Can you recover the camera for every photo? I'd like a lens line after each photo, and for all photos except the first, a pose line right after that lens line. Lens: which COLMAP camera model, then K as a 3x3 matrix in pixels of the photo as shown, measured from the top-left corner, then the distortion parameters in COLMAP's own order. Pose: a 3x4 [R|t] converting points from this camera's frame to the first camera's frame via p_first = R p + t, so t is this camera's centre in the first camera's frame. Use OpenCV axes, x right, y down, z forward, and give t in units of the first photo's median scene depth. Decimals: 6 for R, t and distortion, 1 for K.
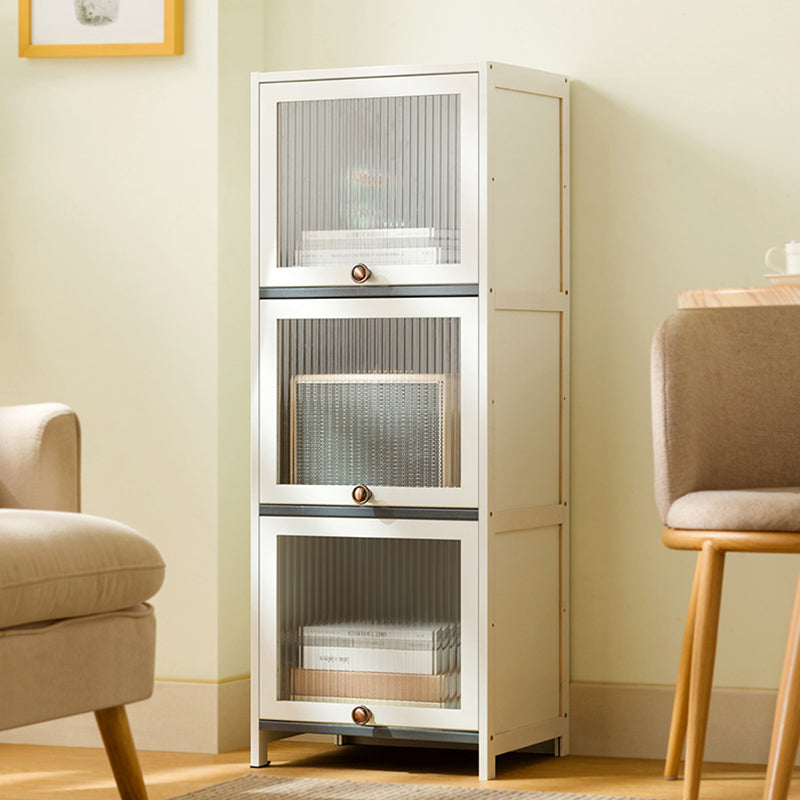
lens RADIAL K [[3252.9, 0, 399.5], [0, 3252.9, 400.5], [0, 0, 1]] dist [-0.221523, -1.863132]
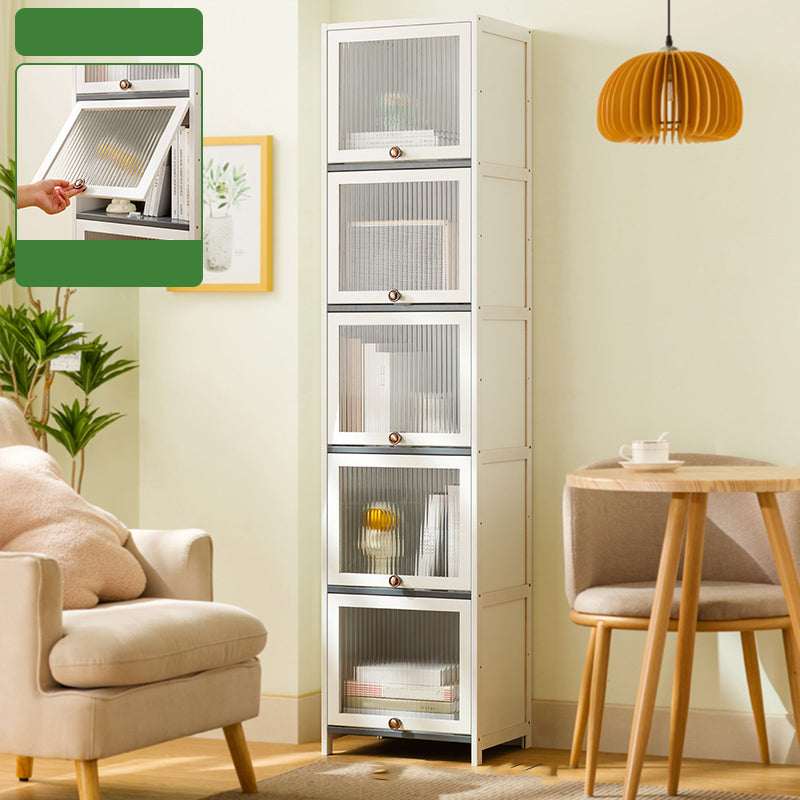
lens RADIAL K [[2698.5, 0, 400.2], [0, 2698.5, 400.1], [0, 0, 1]] dist [-0.570670, -0.417236]
pose [[0.999967, 0.001618, -0.007954, 0.000795], [-0.001625, 0.999998, -0.000875, -0.056084], [0.007953, 0.000888, 0.999968, -0.274205]]
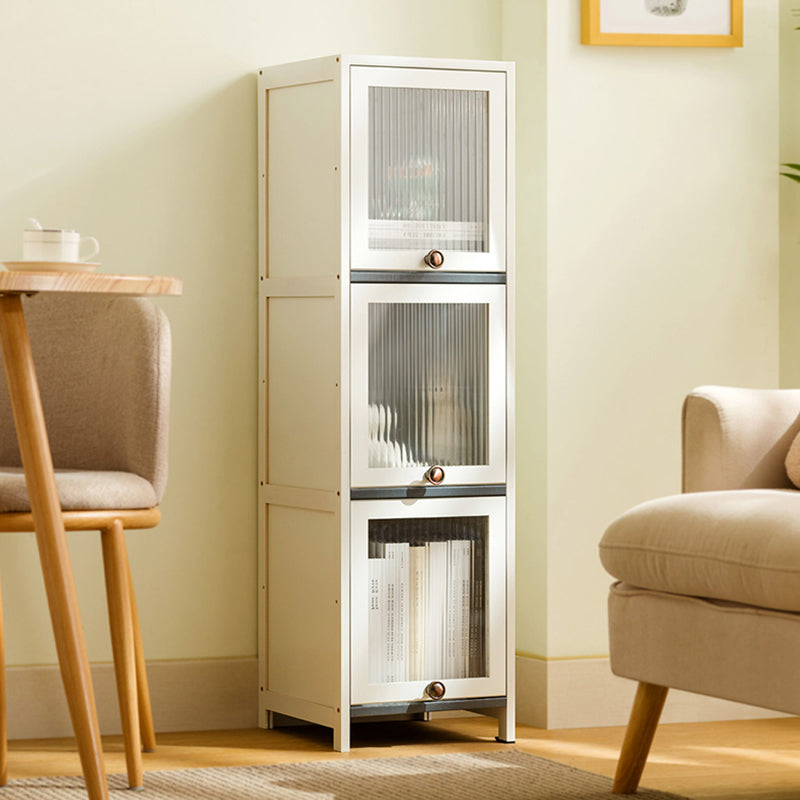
lens RADIAL K [[3145.9, 0, 400.3], [0, 3145.9, 401.0], [0, 0, 1]] dist [-0.111377, -8.495521]
pose [[0.622399, -0.009820, 0.782638, -0.784228], [0.005667, 0.999952, 0.008040, -0.002425], [-0.782679, -0.000569, 0.622425, 0.385677]]
